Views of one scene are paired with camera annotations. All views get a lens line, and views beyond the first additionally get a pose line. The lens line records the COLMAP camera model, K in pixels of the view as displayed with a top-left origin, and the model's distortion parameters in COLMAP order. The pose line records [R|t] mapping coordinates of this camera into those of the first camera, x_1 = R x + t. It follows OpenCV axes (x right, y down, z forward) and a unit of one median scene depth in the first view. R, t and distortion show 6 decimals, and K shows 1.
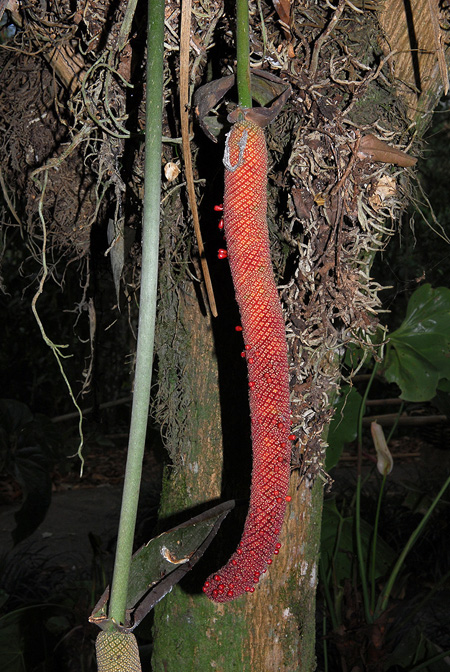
lens RADIAL K [[1021.2, 0, 225.0], [0, 1021.2, 336.0], [0, 0, 1]] dist [0.021628, 0.039747]
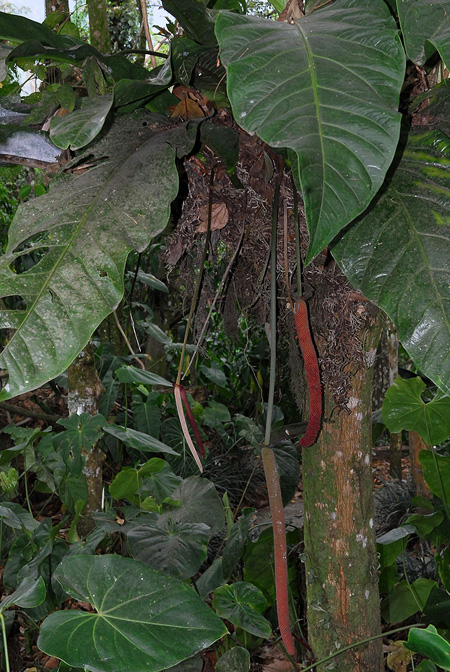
lens RADIAL K [[1046.4, 0, 225.0], [0, 1046.4, 336.0], [0, 0, 1]] dist [0.571050, 0.012954]
pose [[0.966106, -0.029486, -0.256456, 0.436559], [0.026522, 0.999536, -0.015009, -0.027148], [0.256780, 0.007699, 0.966439, -1.584527]]
